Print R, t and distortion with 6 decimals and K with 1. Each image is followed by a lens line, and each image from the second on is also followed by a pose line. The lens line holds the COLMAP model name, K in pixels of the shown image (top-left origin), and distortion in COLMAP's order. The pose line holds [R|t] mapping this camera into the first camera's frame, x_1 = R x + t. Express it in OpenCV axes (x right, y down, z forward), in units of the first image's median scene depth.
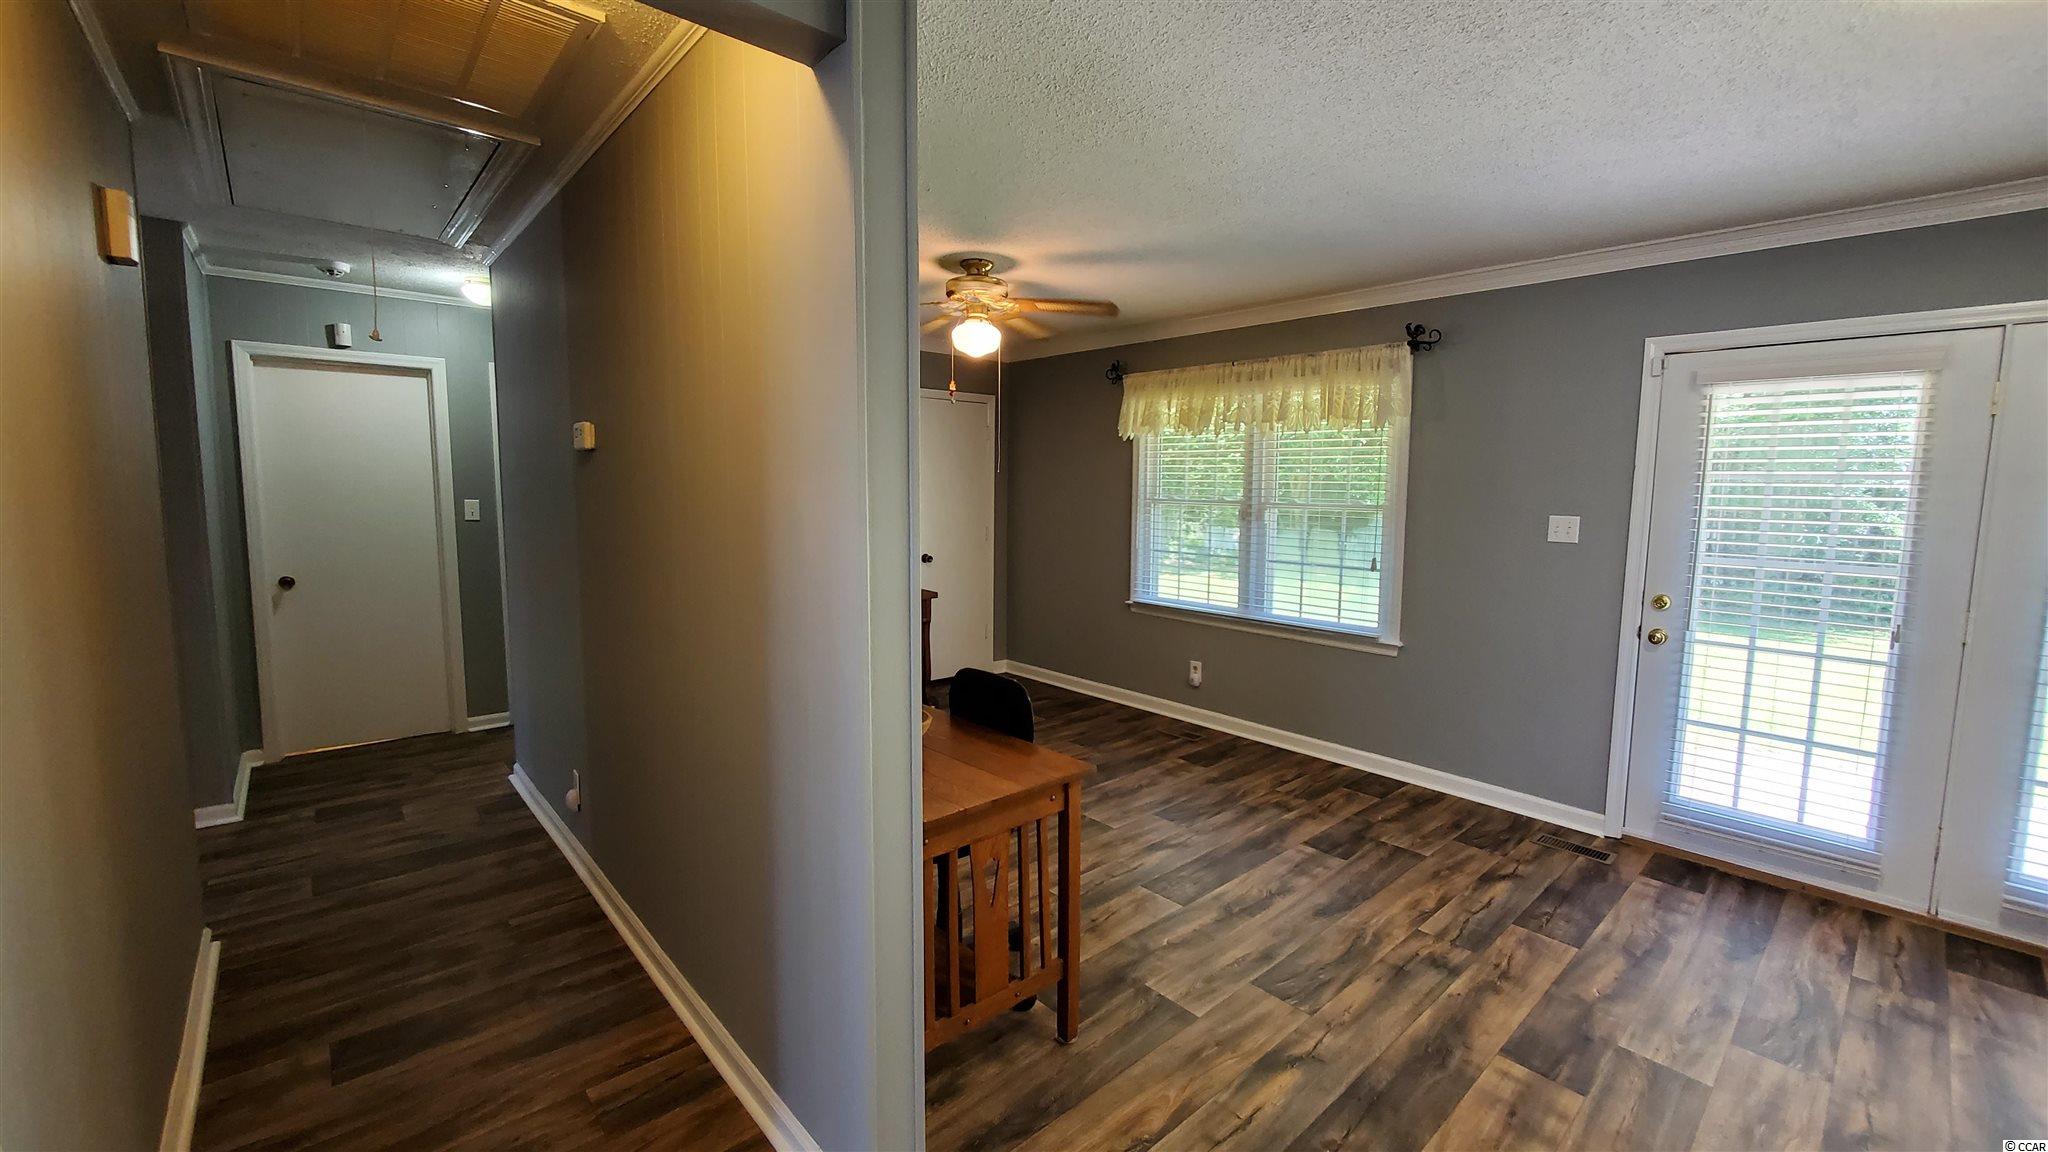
lens RADIAL K [[818.5, 0, 1045.7], [0, 818.5, 567.0], [0, 0, 1]] dist [-0.002576, -0.001122]
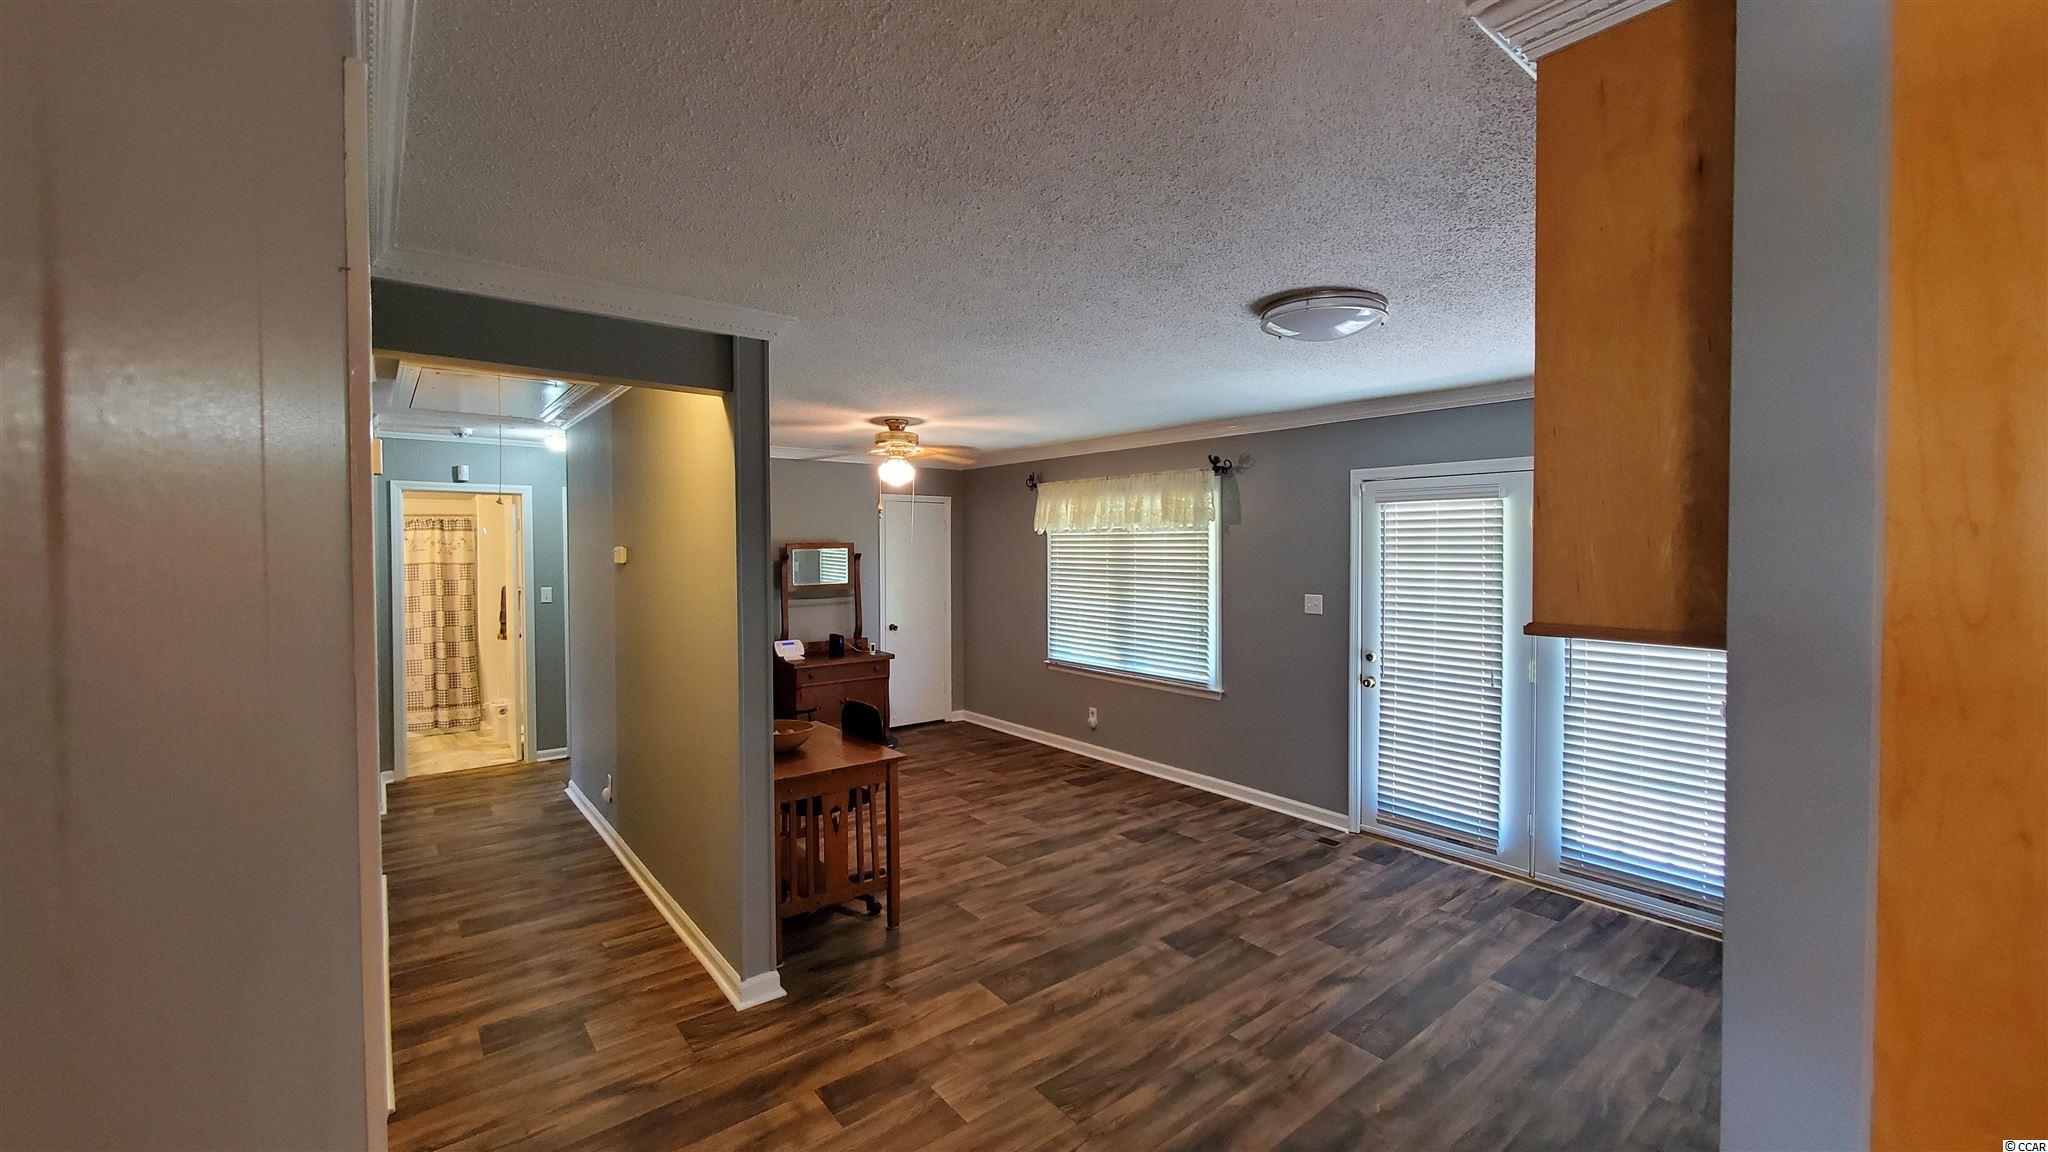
lens RADIAL K [[818.5, 0, 1046.7], [0, 818.5, 567.8], [0, 0, 1]] dist [-0.002576, -0.001122]
pose [[0.998431, -0.012127, -0.054668, 0.278017], [0.007844, 0.996931, -0.077893, -0.003371], [0.055445, 0.077342, 0.995462, -0.423755]]
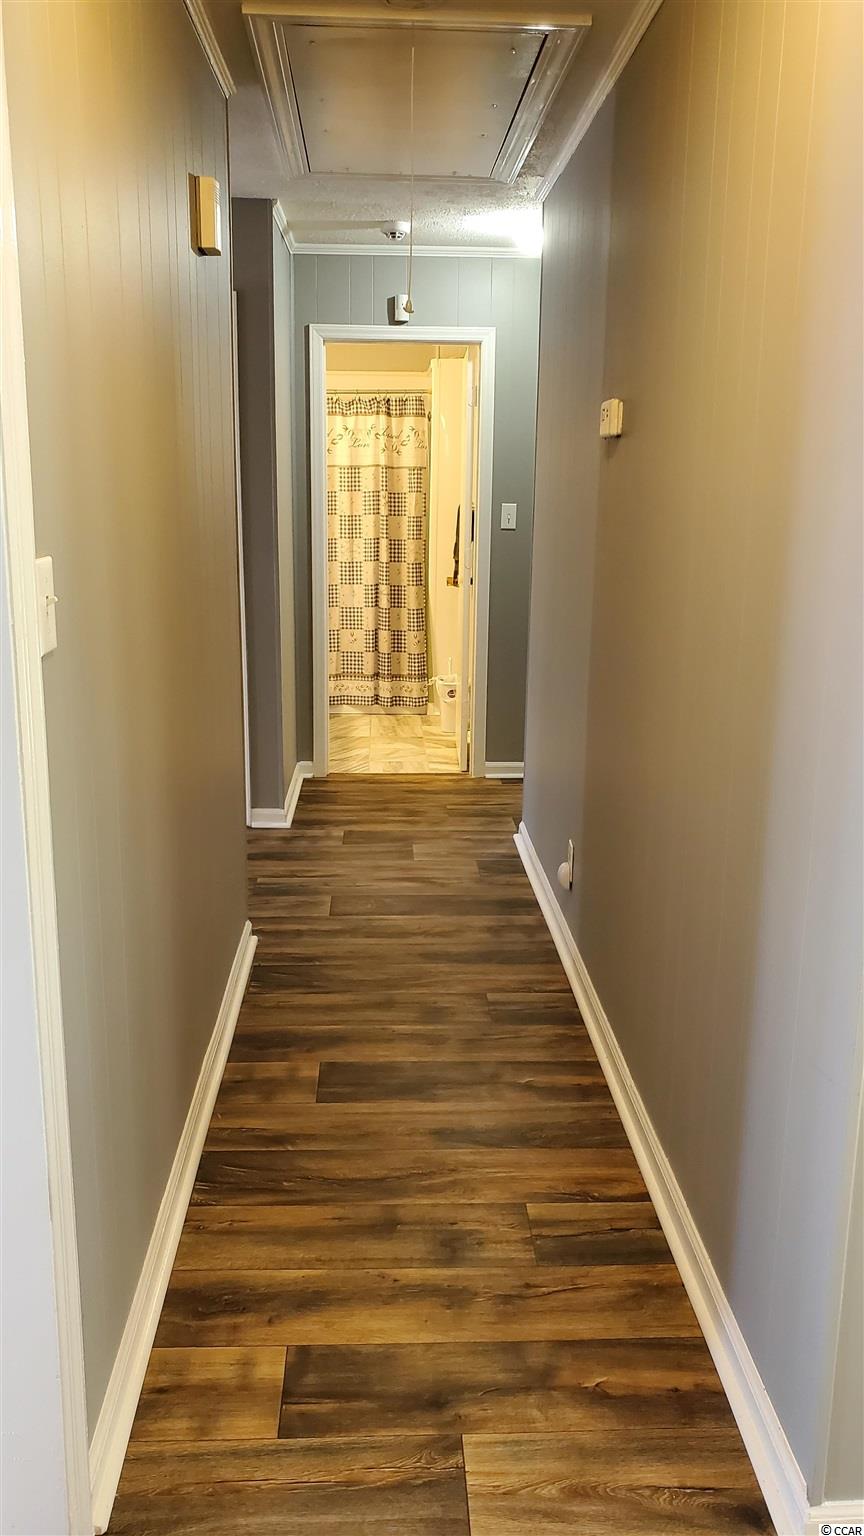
lens RADIAL K [[1192.3, 0, 430.3], [0, 1192.3, 756.3], [0, 0, 1]] dist [0.054478, -0.081094]
pose [[0.765641, 0.144503, -0.626828, 0.047430], [-0.067947, 0.987158, 0.144576, 0.001911], [0.639669, -0.068102, 0.765627, 0.002326]]
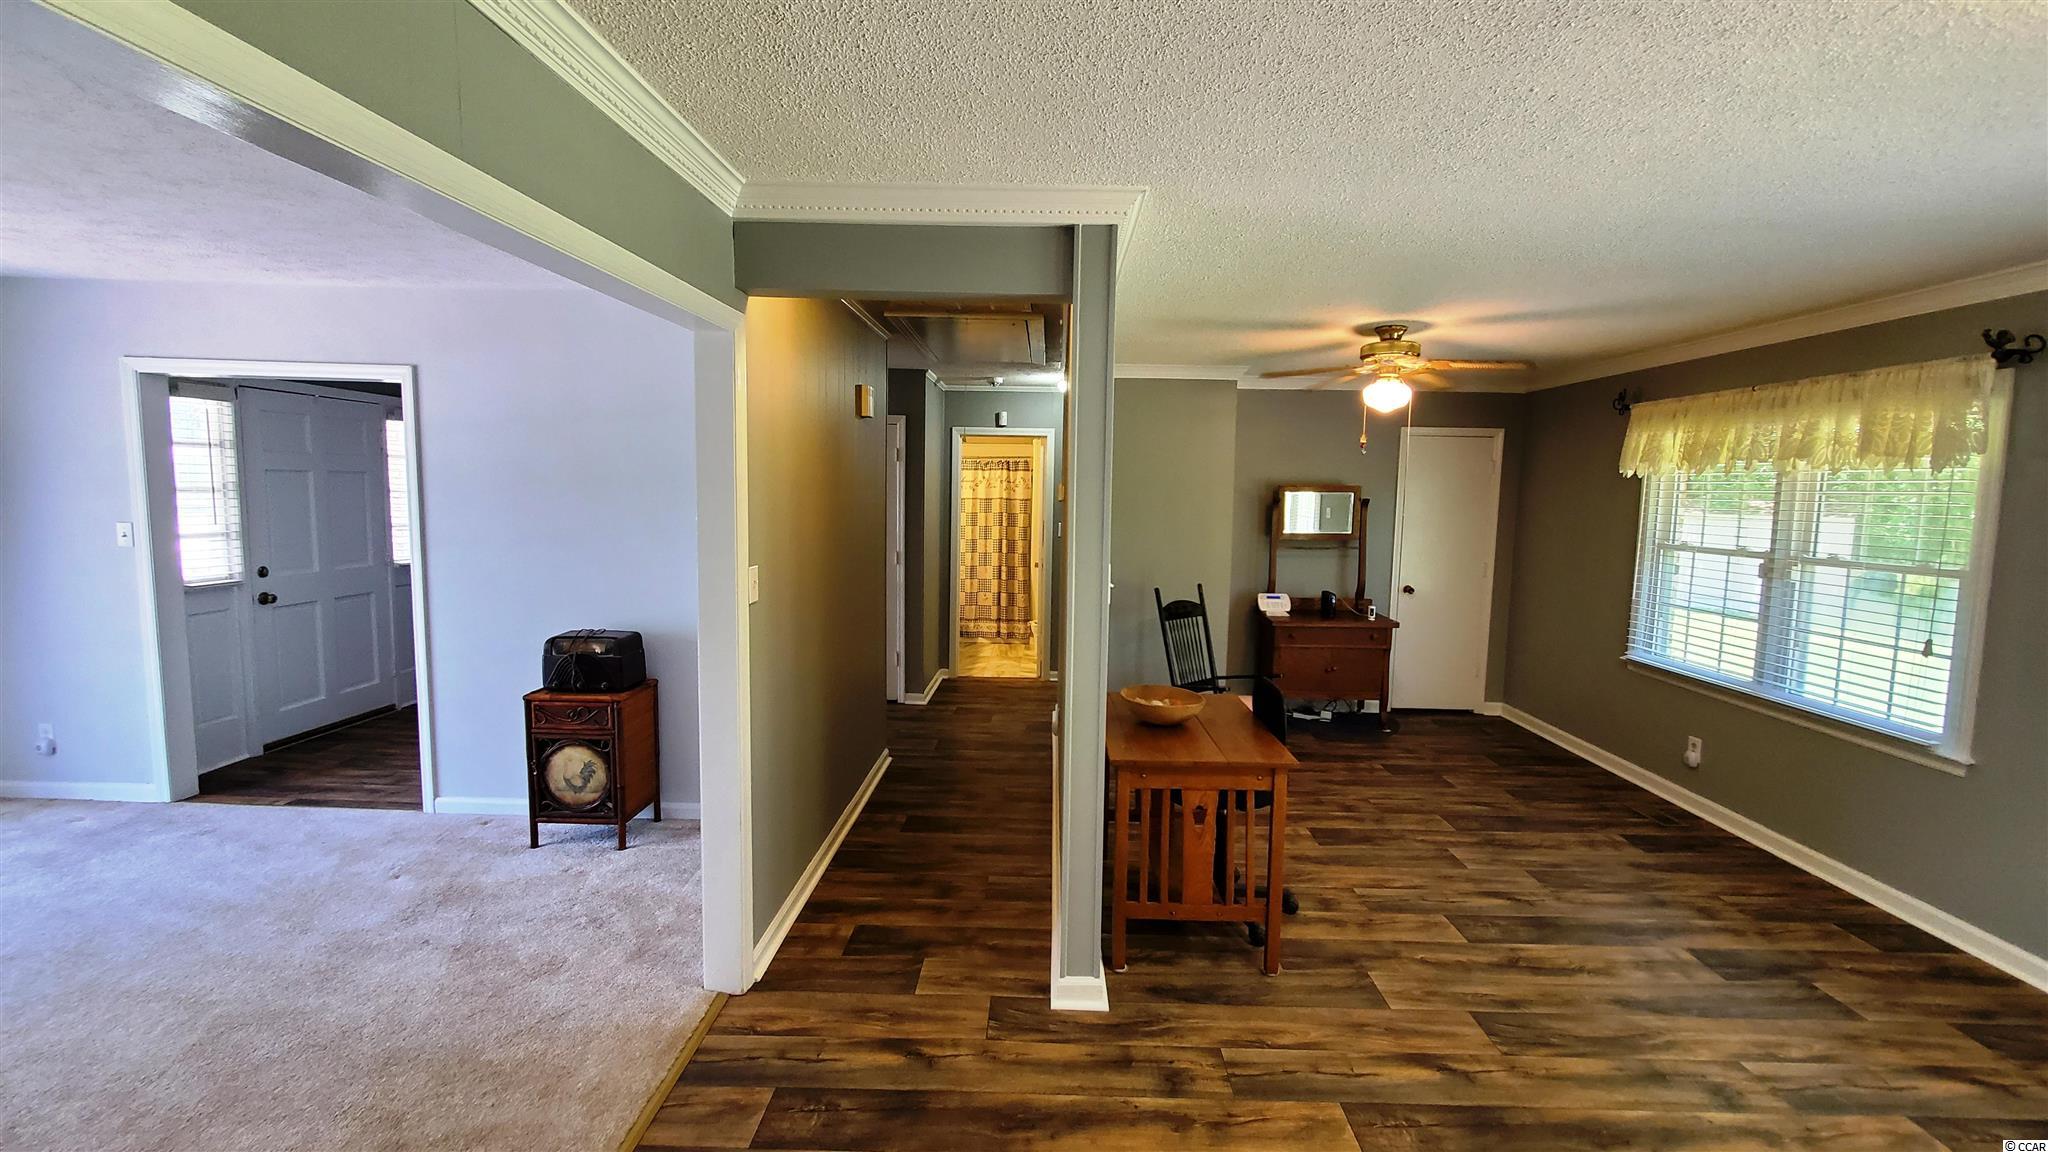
lens RADIAL K [[818.5, 0, 1043.4], [0, 818.5, 566.0], [0, 0, 1]] dist [-0.002576, -0.001122]
pose [[0.728174, 0.066317, -0.682177, 0.387626], [-0.079734, 0.996747, 0.011788, -0.027444], [0.680739, 0.045809, 0.731092, -0.130805]]
